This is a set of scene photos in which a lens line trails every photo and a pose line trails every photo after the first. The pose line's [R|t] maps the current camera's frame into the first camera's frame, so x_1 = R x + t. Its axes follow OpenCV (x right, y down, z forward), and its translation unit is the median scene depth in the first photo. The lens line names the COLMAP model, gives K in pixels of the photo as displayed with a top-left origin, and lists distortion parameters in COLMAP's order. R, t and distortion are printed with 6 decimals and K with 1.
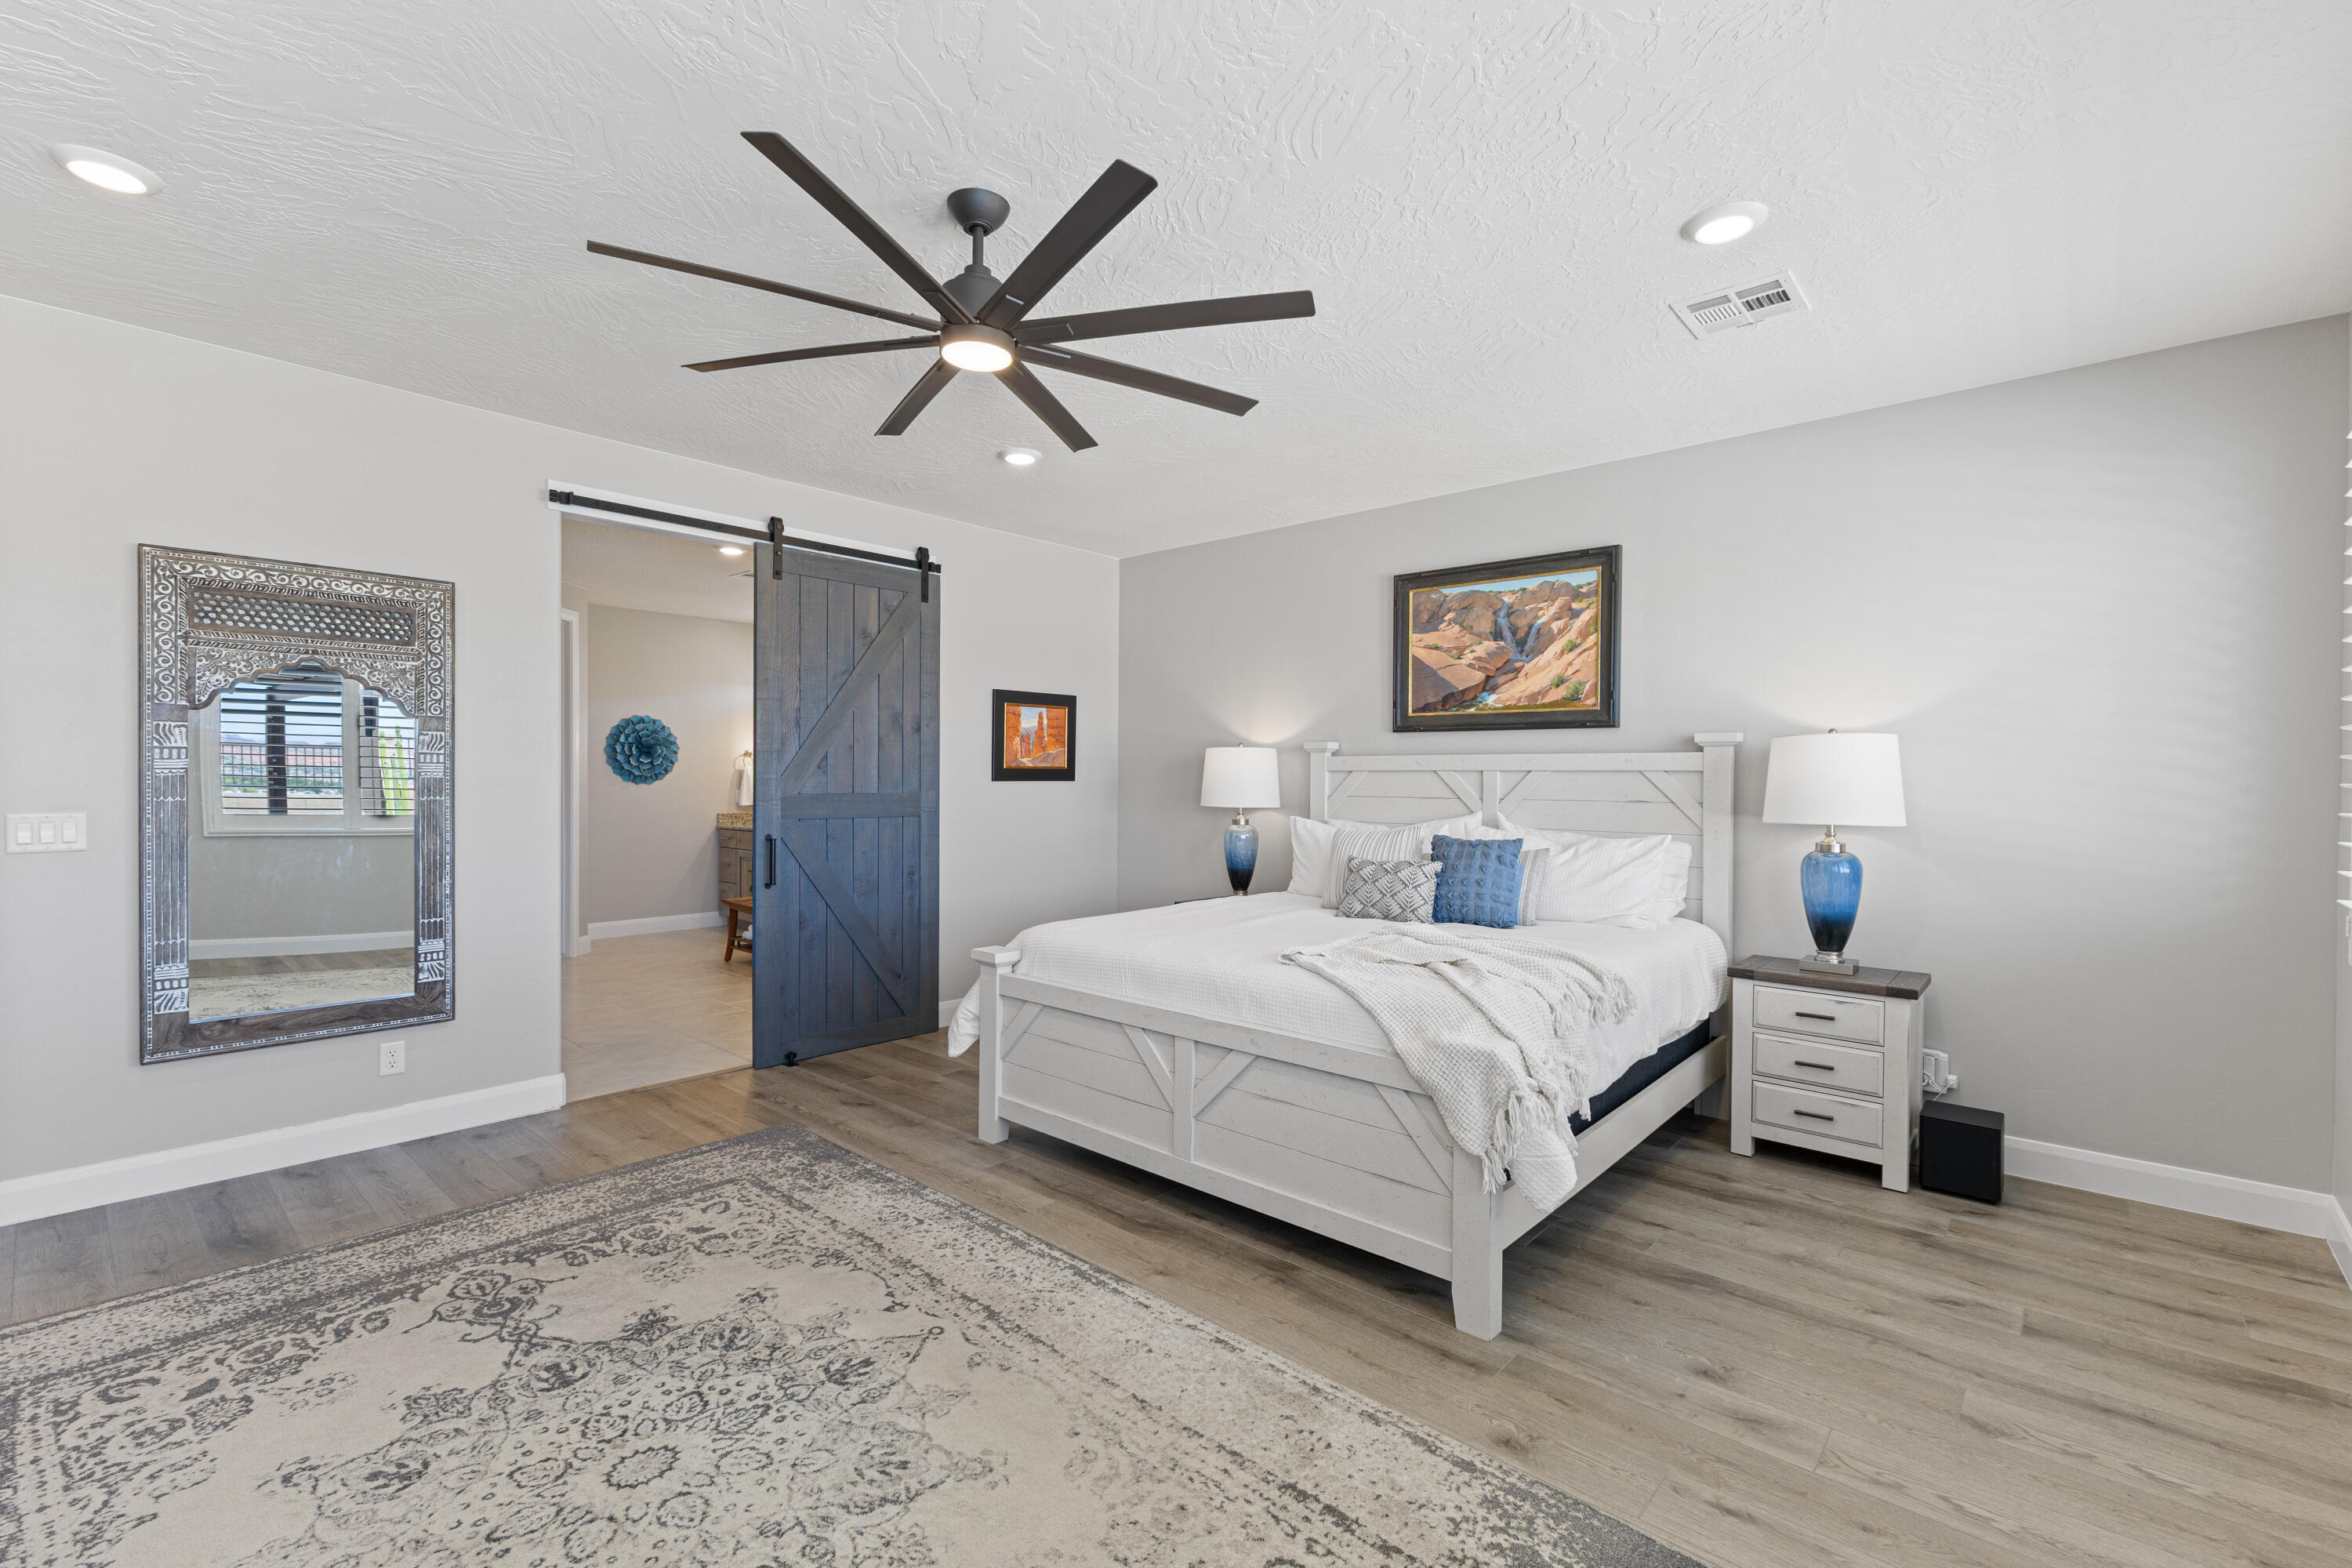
lens RADIAL K [[1032.3, 0, 1163.8], [0, 1032.3, 789.0], [0, 0, 1]] dist [0.014405, -0.006391]
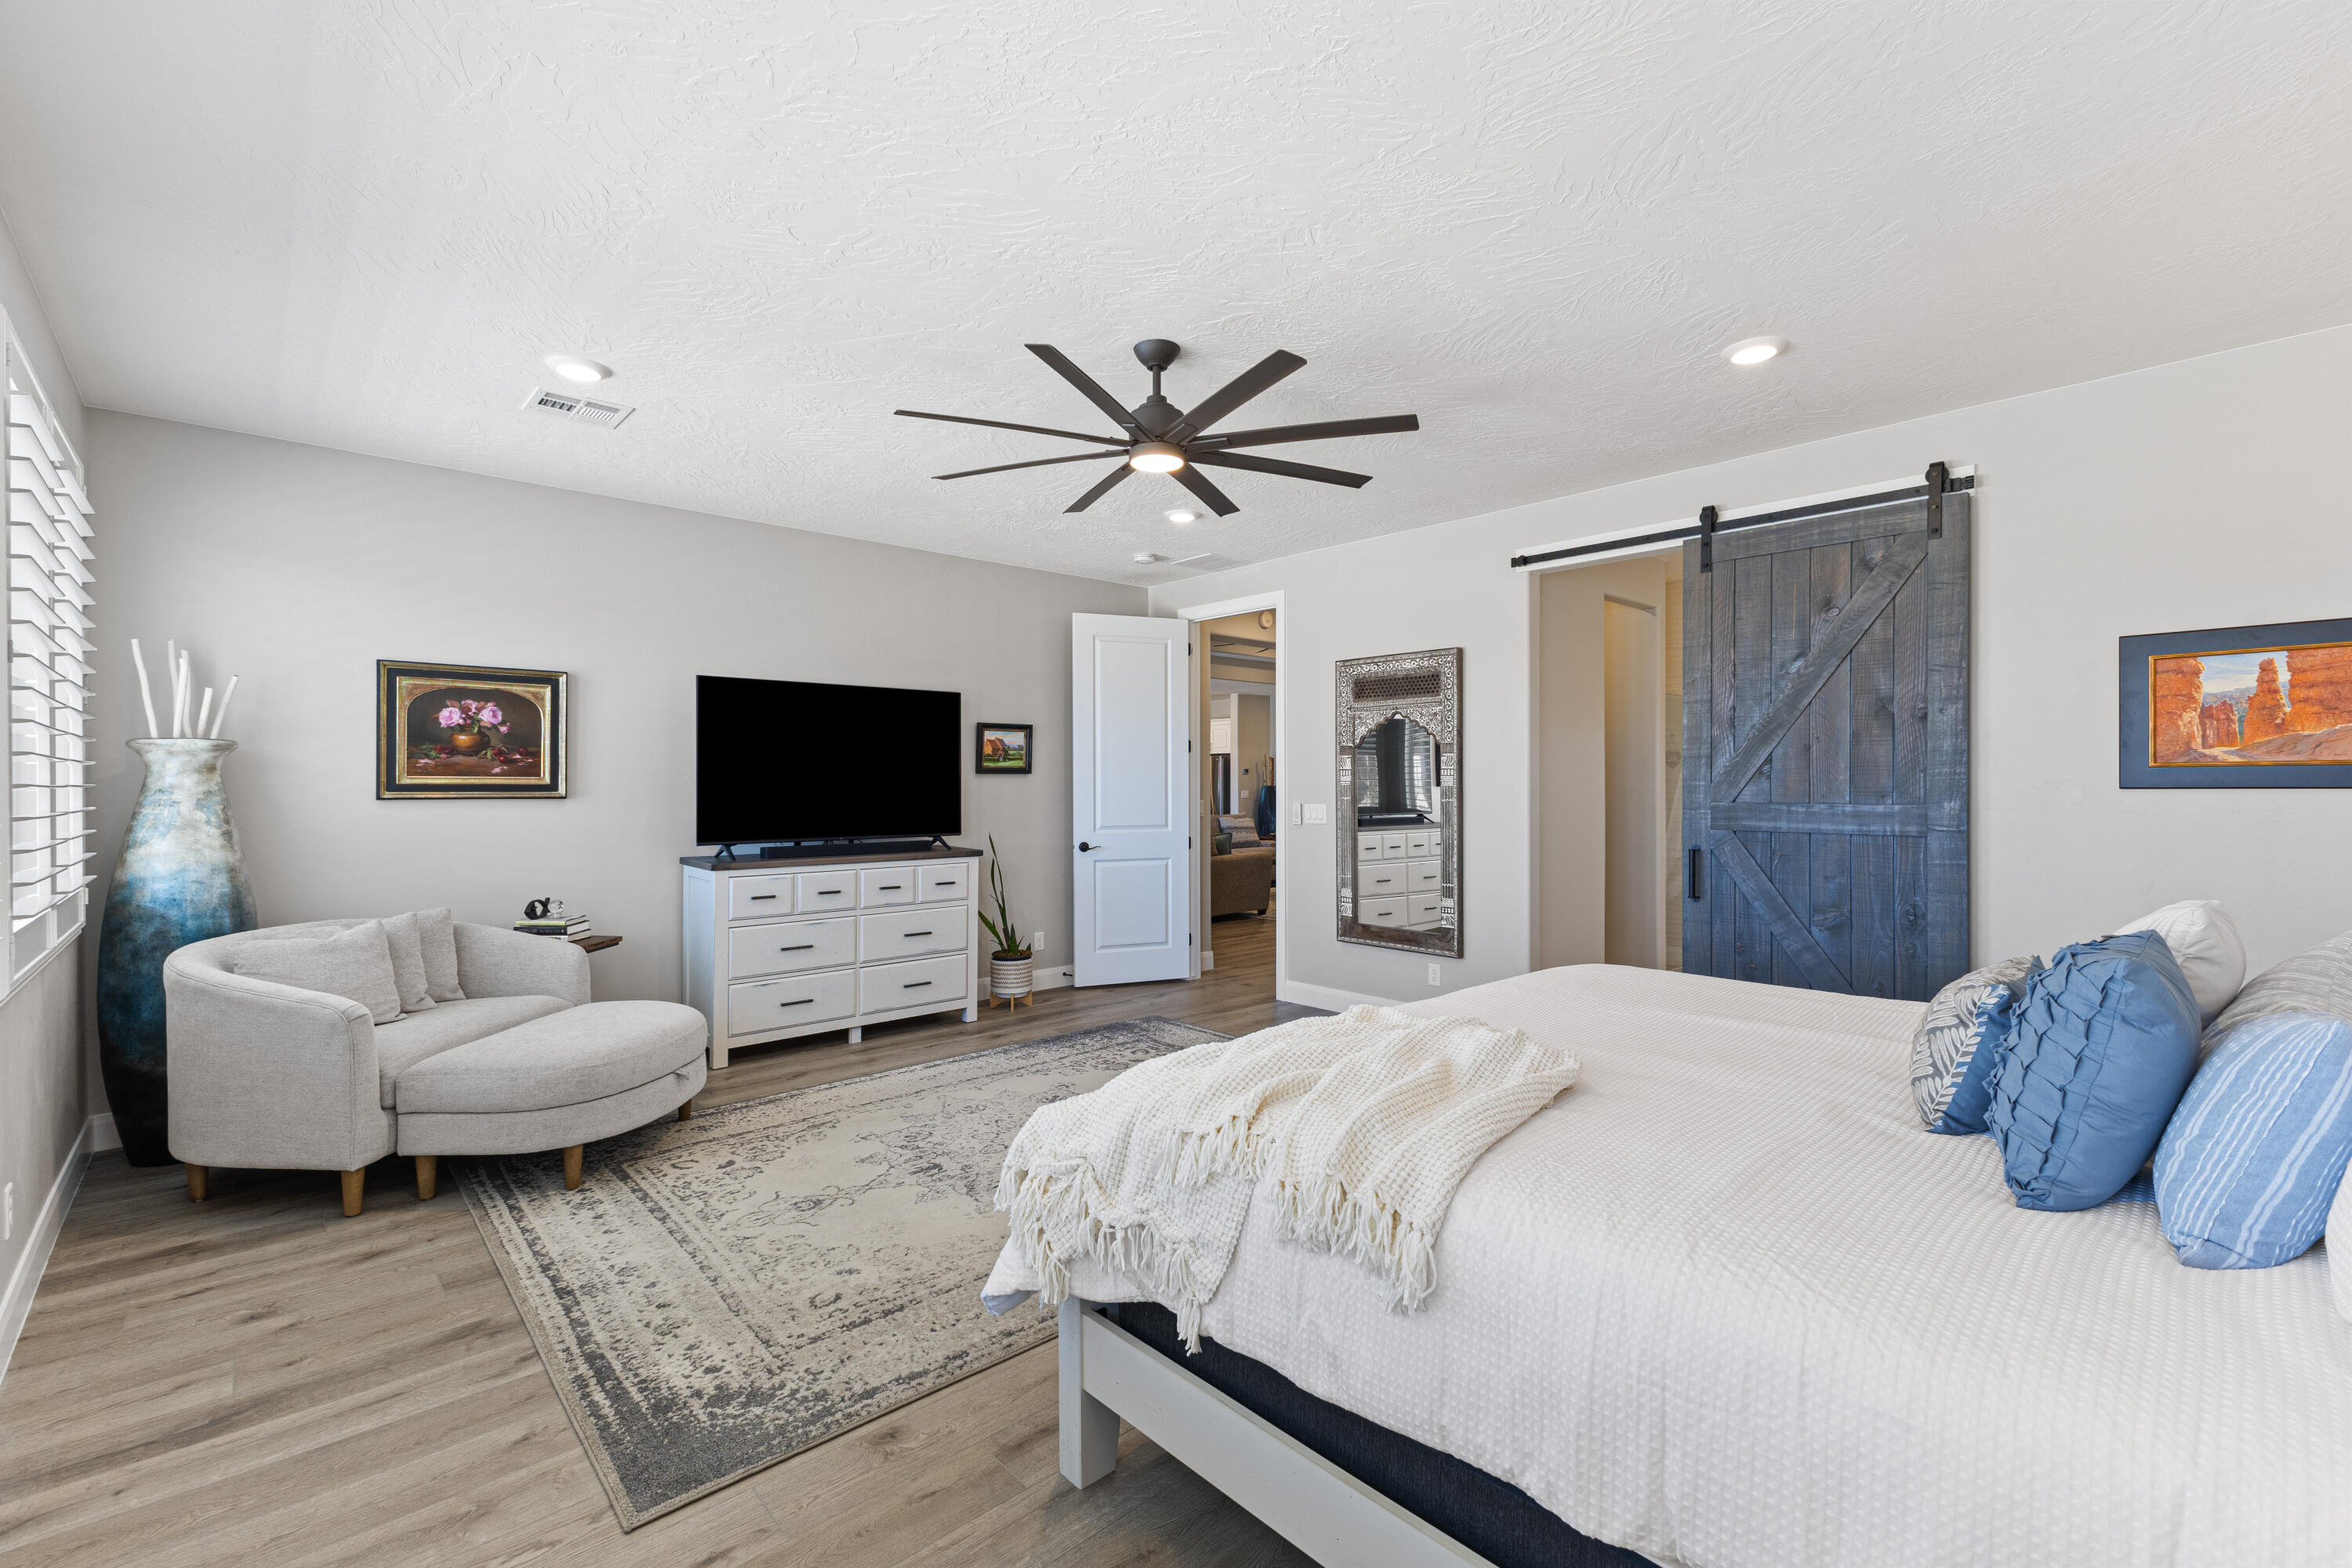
lens RADIAL K [[1032.3, 0, 1169.4], [0, 1032.3, 787.5], [0, 0, 1]] dist [0.014405, -0.006391]
pose [[-0.095147, -0.004796, -0.995452, 0.748129], [-0.011205, 0.999930, -0.003746, 0.000844], [0.995400, 0.010798, -0.095194, 0.751703]]
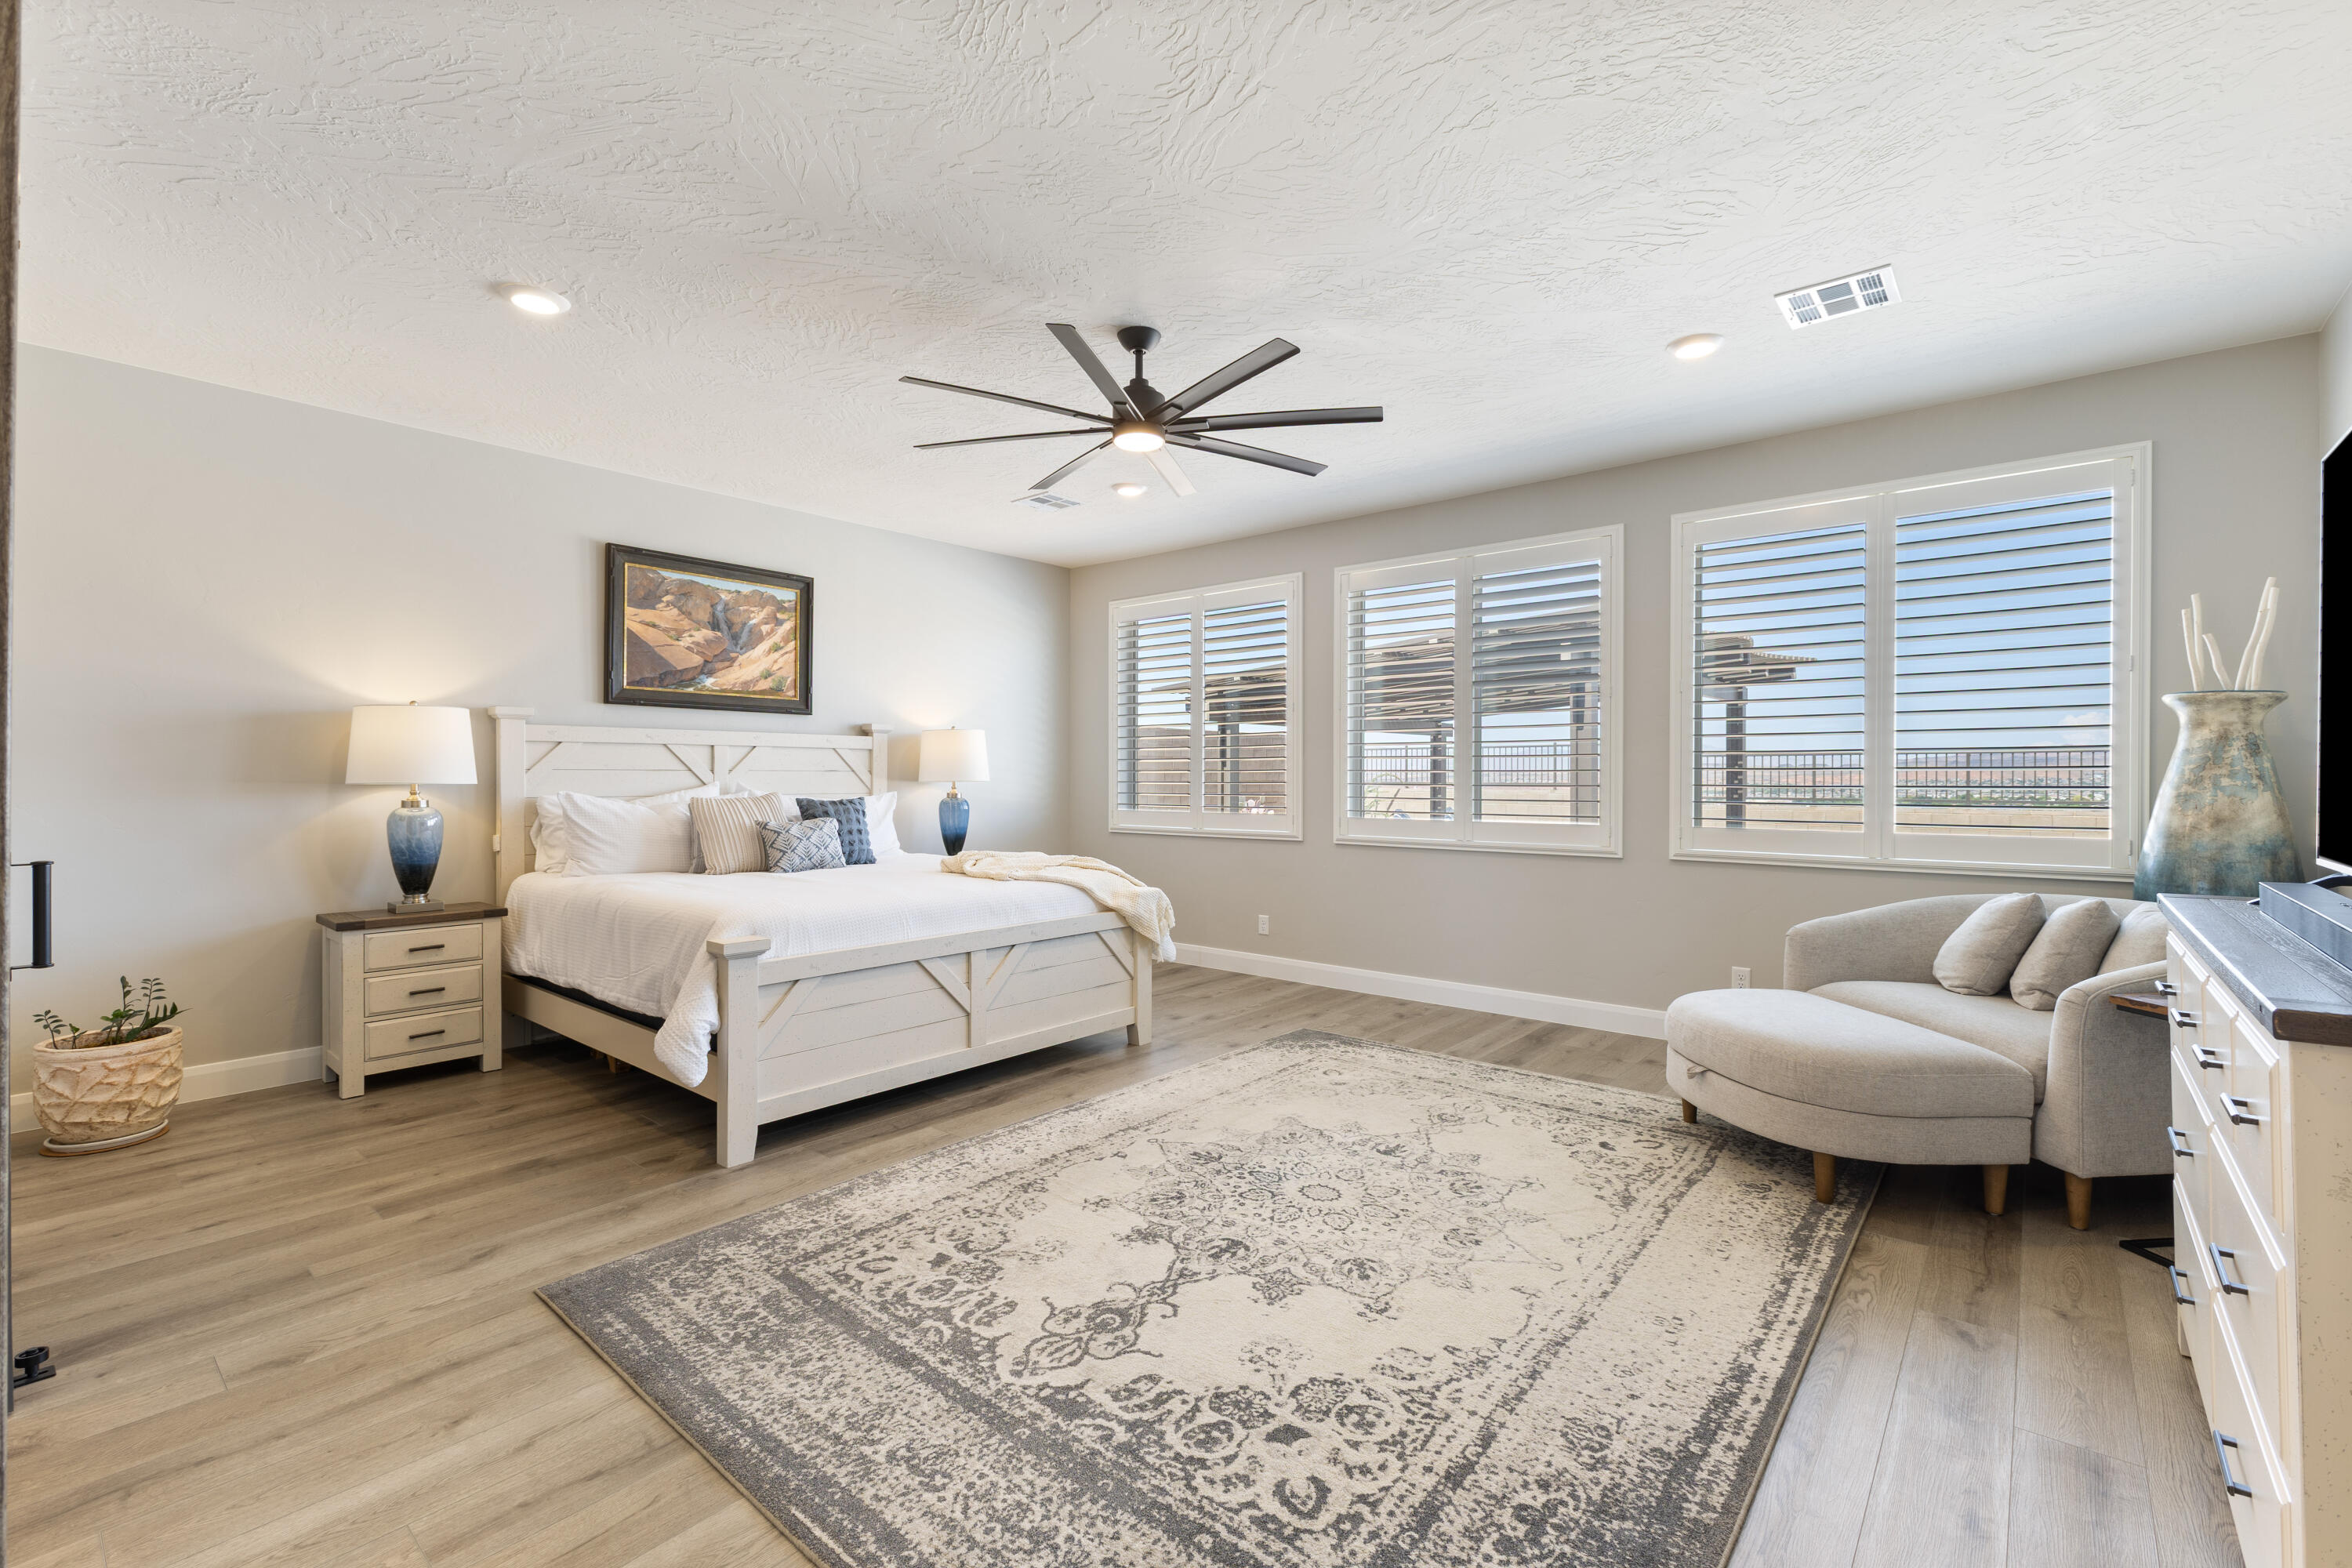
lens RADIAL K [[1032.3, 0, 1224.0], [0, 1032.3, 775.9], [0, 0, 1]] dist [0.014405, -0.006391]
pose [[-0.080516, -0.005603, 0.996738, -1.042920], [0.012528, 0.999900, 0.006633, 0.018070], [-0.996675, 0.013022, -0.080437, 0.657698]]
